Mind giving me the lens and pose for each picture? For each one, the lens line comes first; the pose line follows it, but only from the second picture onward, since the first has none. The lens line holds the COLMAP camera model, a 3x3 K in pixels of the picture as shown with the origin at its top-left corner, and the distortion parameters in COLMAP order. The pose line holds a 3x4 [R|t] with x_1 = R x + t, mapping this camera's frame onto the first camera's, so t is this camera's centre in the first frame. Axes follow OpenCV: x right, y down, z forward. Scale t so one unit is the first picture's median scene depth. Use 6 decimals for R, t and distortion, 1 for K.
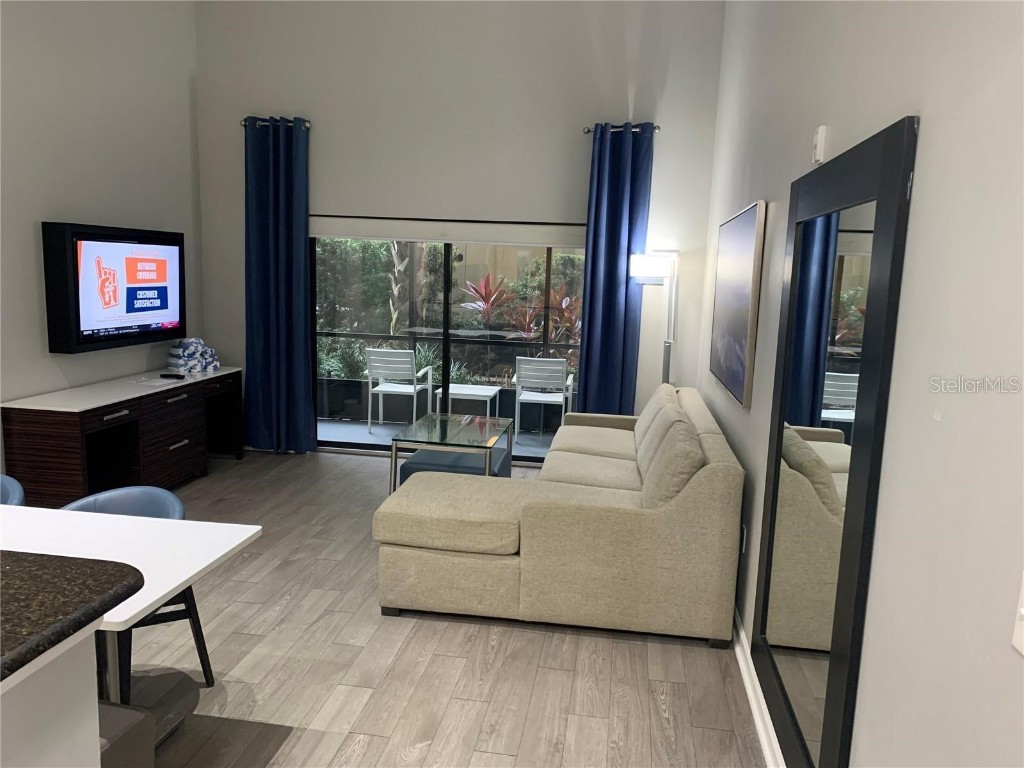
lens RADIAL K [[779.2, 0, 513.9], [0, 779.2, 393.5], [0, 0, 1]] dist [0.031959, -0.033608]
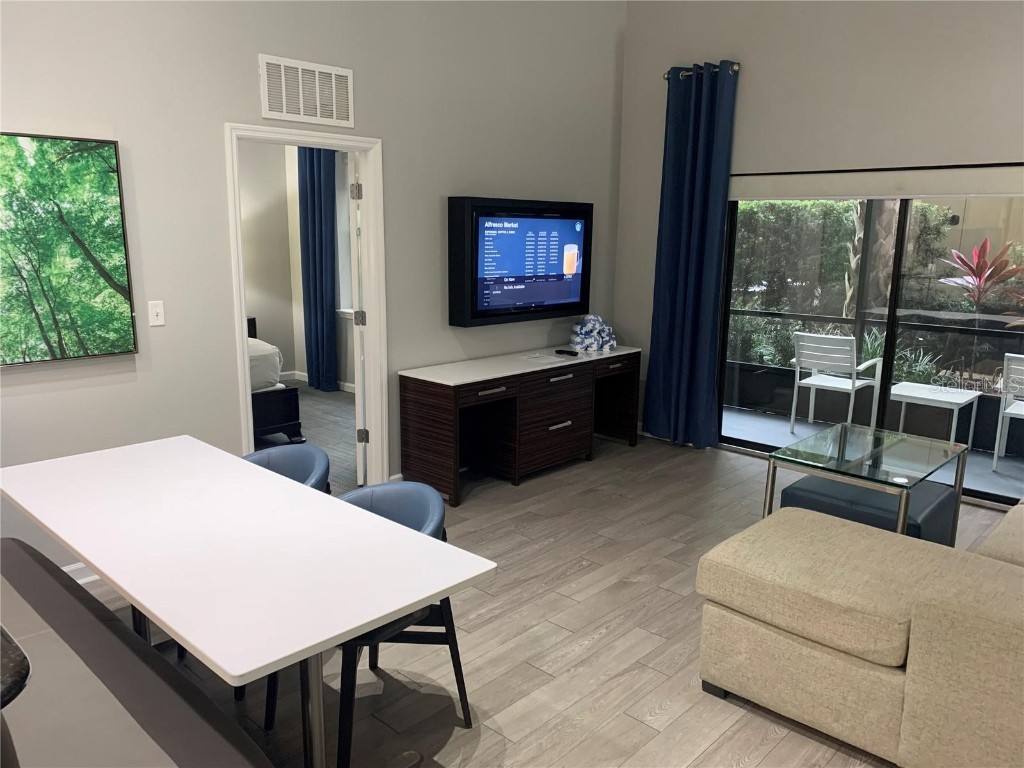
lens RADIAL K [[779.2, 0, 501.6], [0, 779.2, 394.5], [0, 0, 1]] dist [0.031959, -0.033608]
pose [[0.815703, 0.093246, -0.570906, 0.052025], [-0.072964, 0.995625, 0.058365, -0.022259], [0.573850, -0.005953, 0.818938, 0.167595]]
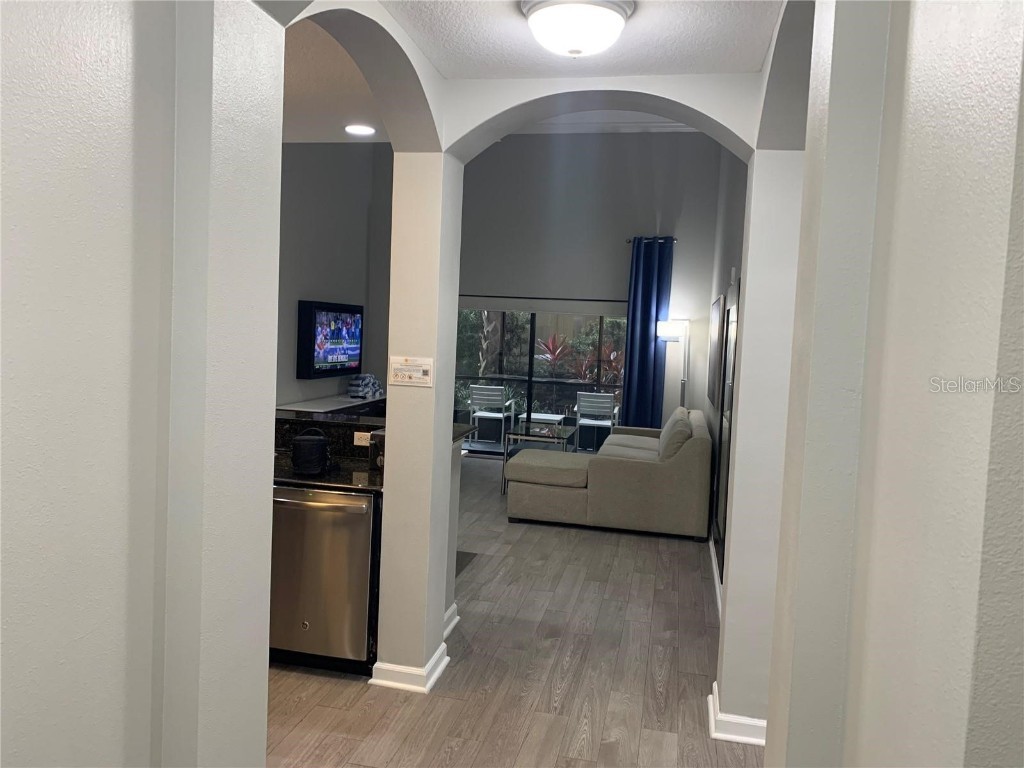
lens RADIAL K [[779.2, 0, 482.5], [0, 779.2, 376.4], [0, 0, 1]] dist [0.031959, -0.033608]
pose [[0.995015, 0.013464, -0.098808, -0.036369], [-0.023051, 0.995063, -0.096535, 0.080398], [0.097020, 0.098332, 0.990413, -0.511365]]
